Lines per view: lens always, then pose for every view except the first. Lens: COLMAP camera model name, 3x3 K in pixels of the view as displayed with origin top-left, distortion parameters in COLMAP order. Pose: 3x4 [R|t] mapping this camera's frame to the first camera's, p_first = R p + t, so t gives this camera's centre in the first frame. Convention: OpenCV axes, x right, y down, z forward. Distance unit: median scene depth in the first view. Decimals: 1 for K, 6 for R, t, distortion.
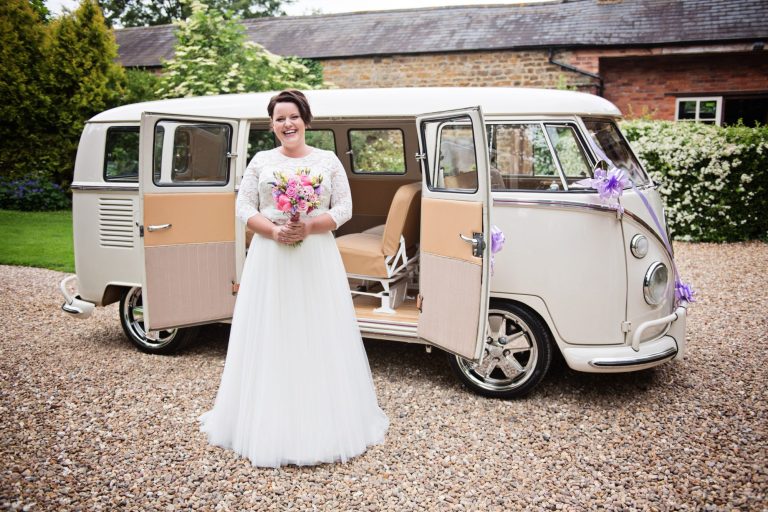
lens RADIAL K [[706.9, 0, 384.0], [0, 706.9, 256.0], [0, 0, 1]] dist [0.004698, 0.004303]
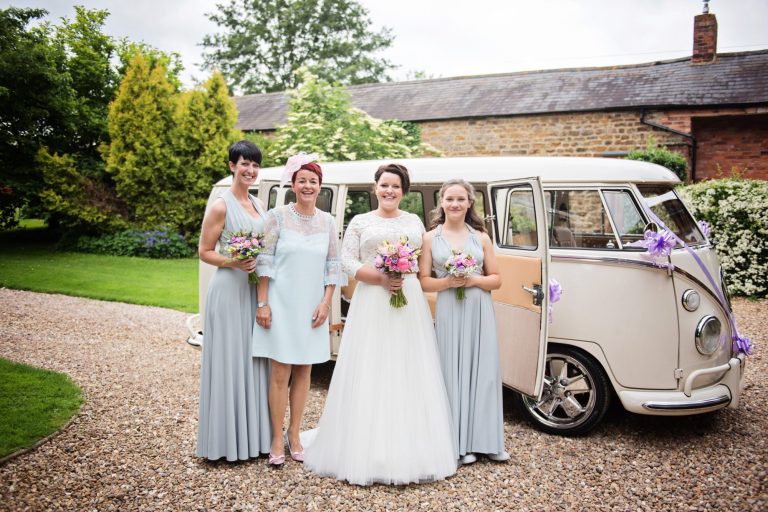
lens RADIAL K [[706.9, 0, 384.0], [0, 706.9, 256.0], [0, 0, 1]] dist [0.004698, 0.004303]
pose [[0.989665, 0.016312, -0.142468, 0.038328], [-0.026728, 0.997082, -0.071510, 0.007737], [0.140886, 0.074579, 0.987213, -0.137622]]
